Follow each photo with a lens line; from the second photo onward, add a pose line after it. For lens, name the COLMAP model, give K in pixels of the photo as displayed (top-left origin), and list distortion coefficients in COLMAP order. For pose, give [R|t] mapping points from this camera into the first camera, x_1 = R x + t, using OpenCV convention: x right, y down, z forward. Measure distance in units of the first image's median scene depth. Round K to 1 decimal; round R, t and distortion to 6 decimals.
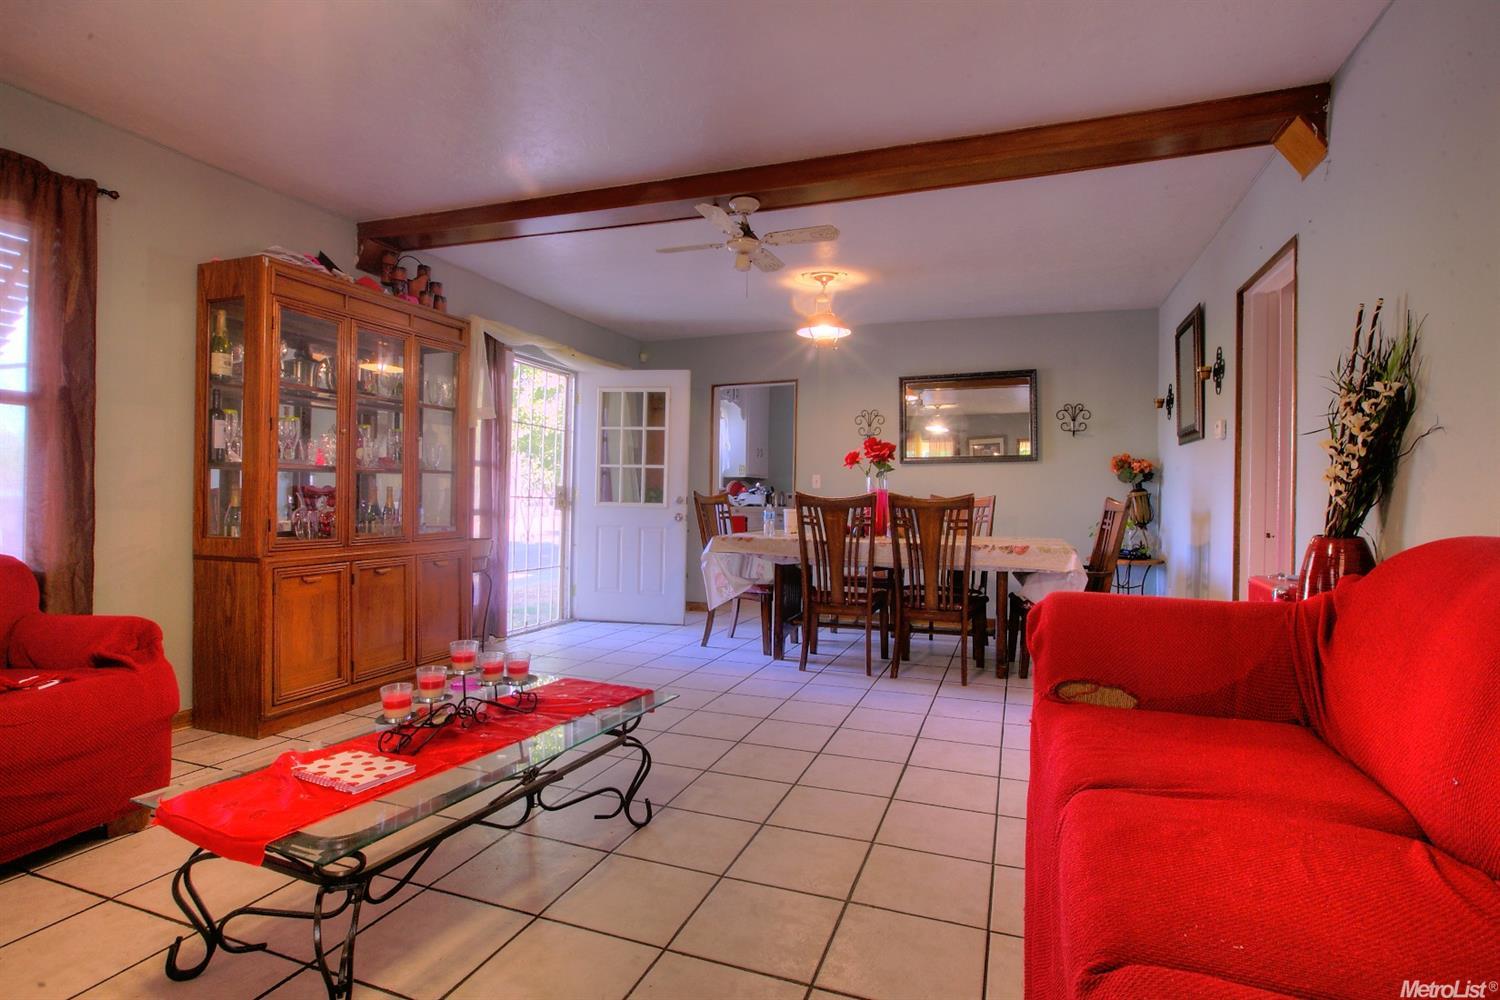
lens RADIAL K [[745.5, 0, 750.0], [0, 745.5, 500.0], [0, 0, 1]] dist [-0.092268, 0.000058]
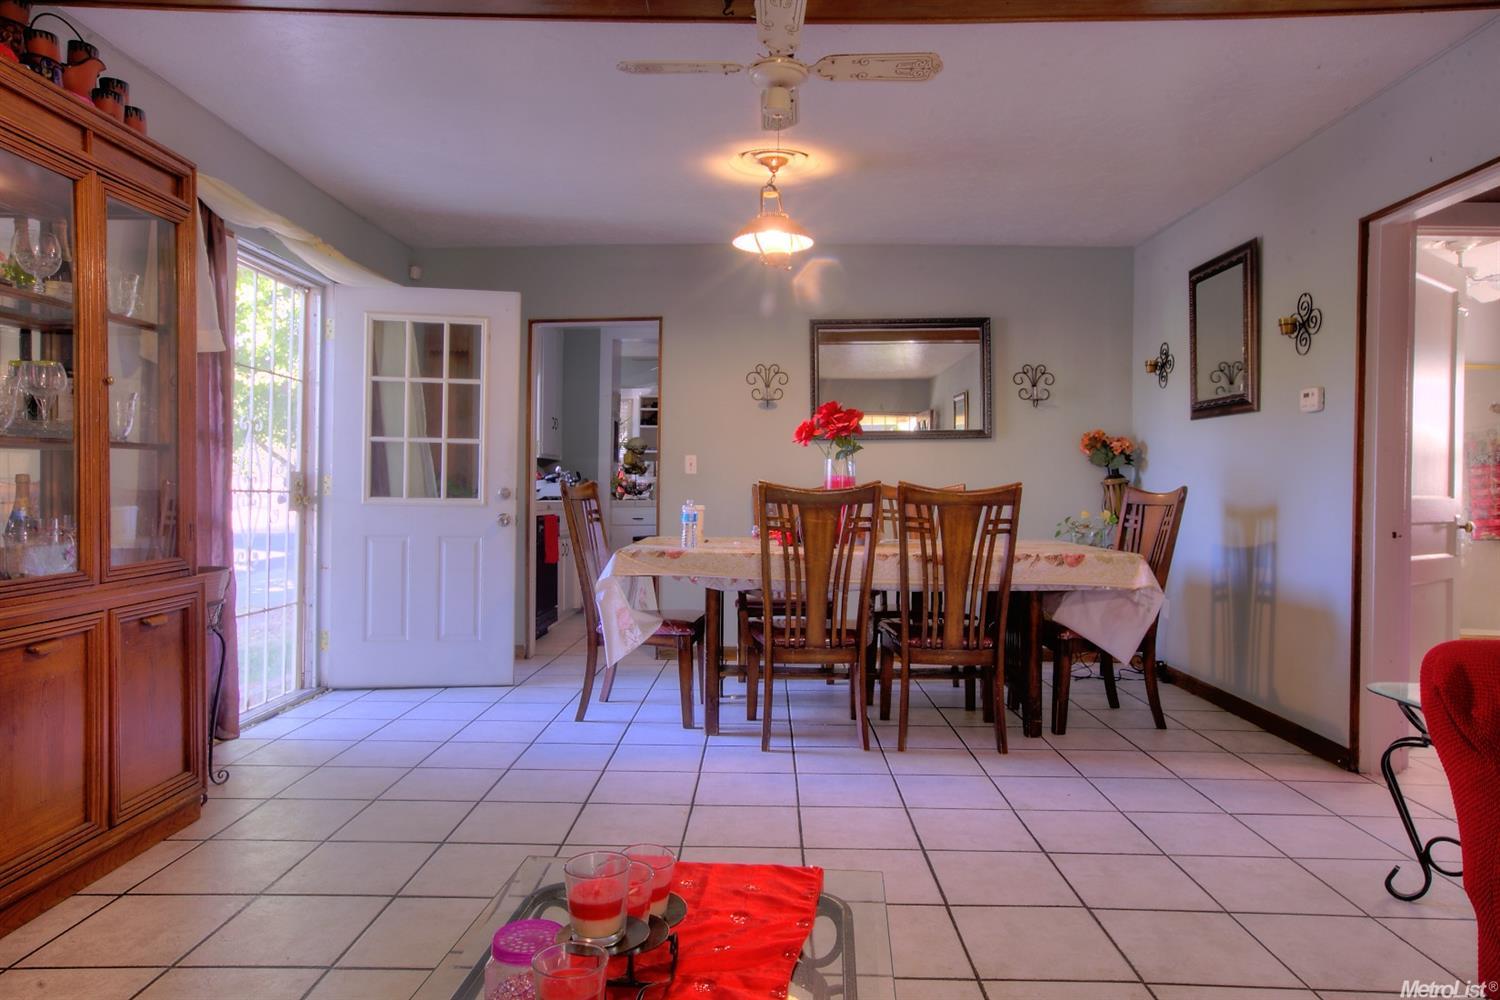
lens RADIAL K [[932.0, 0, 750.0], [0, 932.0, 500.0], [0, 0, 1]] dist [-0.042352, 0.002201]
pose [[0.943191, -0.010664, 0.332079, -0.200810], [0.006261, 0.999878, 0.014326, -0.005375], [-0.332192, -0.011433, 0.943143, 0.207547]]
